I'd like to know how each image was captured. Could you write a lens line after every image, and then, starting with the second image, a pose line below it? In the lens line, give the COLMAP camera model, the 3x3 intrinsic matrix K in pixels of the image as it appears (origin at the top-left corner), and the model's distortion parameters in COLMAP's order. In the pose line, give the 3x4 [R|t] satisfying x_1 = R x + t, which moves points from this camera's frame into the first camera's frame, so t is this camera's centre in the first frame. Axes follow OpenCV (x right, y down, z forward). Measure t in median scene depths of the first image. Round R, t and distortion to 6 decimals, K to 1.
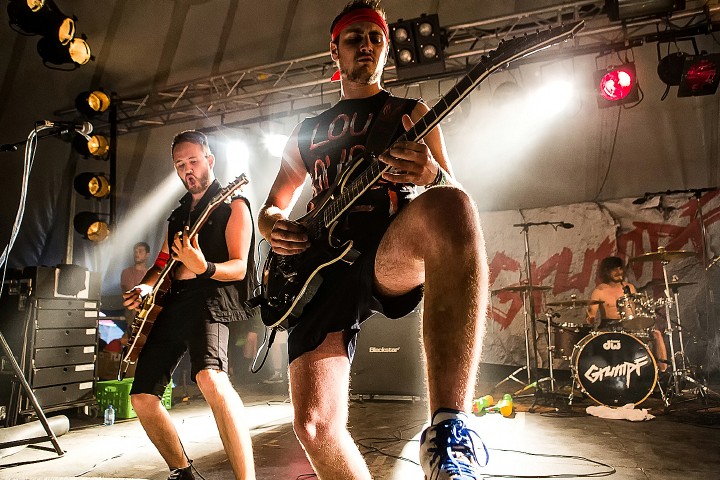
lens RADIAL K [[498.5, 0, 358.2], [0, 498.5, 242.4], [0, 0, 1]] dist [-0.087412, 0.055791]
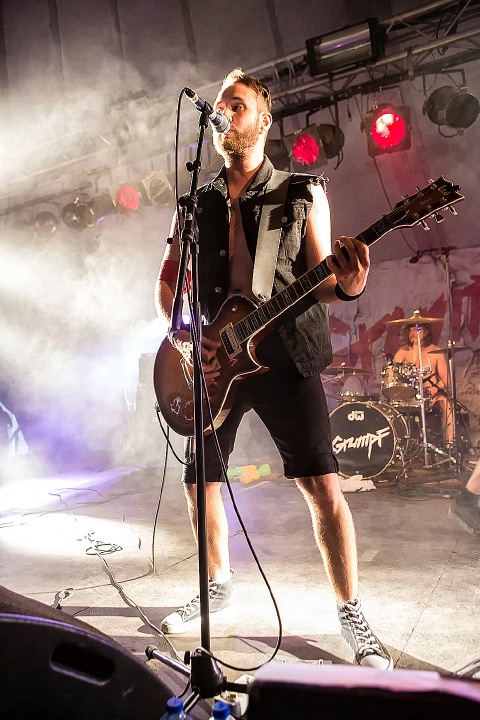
lens RADIAL K [[560.8, 0, 240.9], [0, 560.8, 360.7], [0, 0, 1]] dist [-0.067629, 0.051146]
pose [[0.983785, -0.029869, -0.176850, 0.485111], [0.050784, 0.992073, 0.114946, -0.037166], [0.172014, -0.122063, 0.977503, -0.111325]]
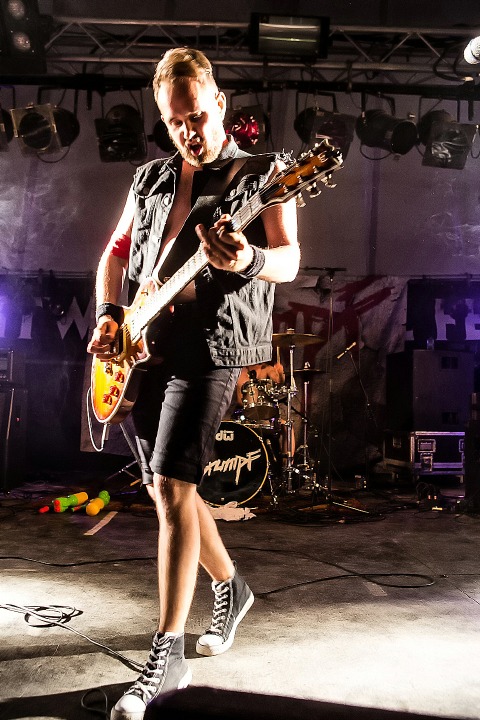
lens RADIAL K [[592.0, 0, 242.1], [0, 592.0, 356.2], [0, 0, 1]] dist [-0.030590, 0.004579]
pose [[0.934574, 0.067139, 0.349376, 0.165664], [-0.093116, 0.993960, 0.058076, 0.004127], [-0.343366, -0.086809, 0.935181, 0.009335]]
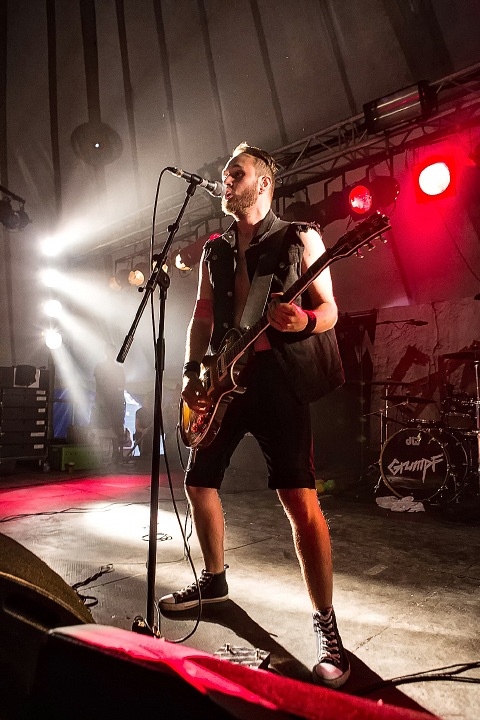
lens RADIAL K [[498.5, 0, 239.9], [0, 498.5, 359.3], [0, 0, 1]] dist [-0.087412, 0.055791]
pose [[0.912186, -0.006407, -0.409727, 0.603747], [0.033361, 0.997720, 0.058670, -0.037530], [0.408417, -0.067187, 0.910319, -0.095911]]
